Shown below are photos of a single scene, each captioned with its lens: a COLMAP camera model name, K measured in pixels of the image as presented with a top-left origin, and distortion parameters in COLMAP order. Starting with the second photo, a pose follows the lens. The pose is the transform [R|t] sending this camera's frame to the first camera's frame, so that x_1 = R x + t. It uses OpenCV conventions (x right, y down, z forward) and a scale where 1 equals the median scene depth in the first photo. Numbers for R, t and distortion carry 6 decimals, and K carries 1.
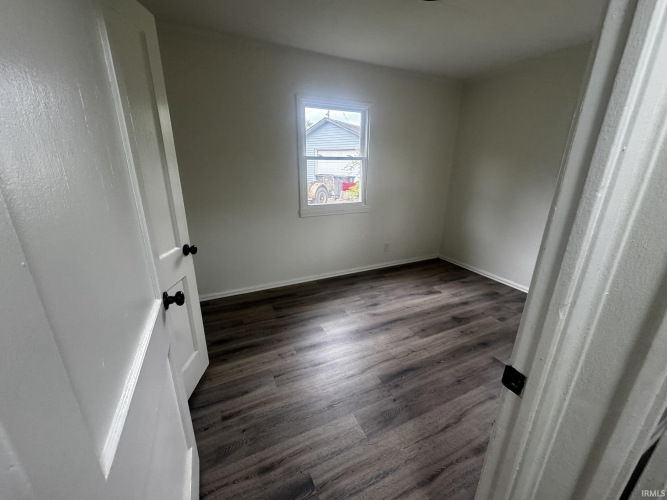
lens RADIAL K [[266.1, 0, 332.8], [0, 266.1, 254.5], [0, 0, 1]] dist [-0.003614, 0.000975]
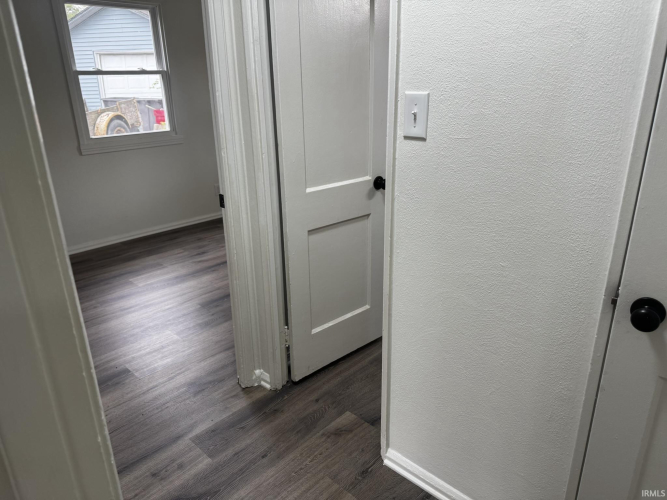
lens RADIAL K [[467.0, 0, 334.2], [0, 467.0, 245.5], [0, 0, 1]] dist [0.030844, -0.032704]
pose [[0.932205, -0.147244, 0.330624, 0.058396], [0.141573, 0.989065, 0.041311, 0.142088], [-0.333092, 0.008297, 0.942858, -0.421498]]
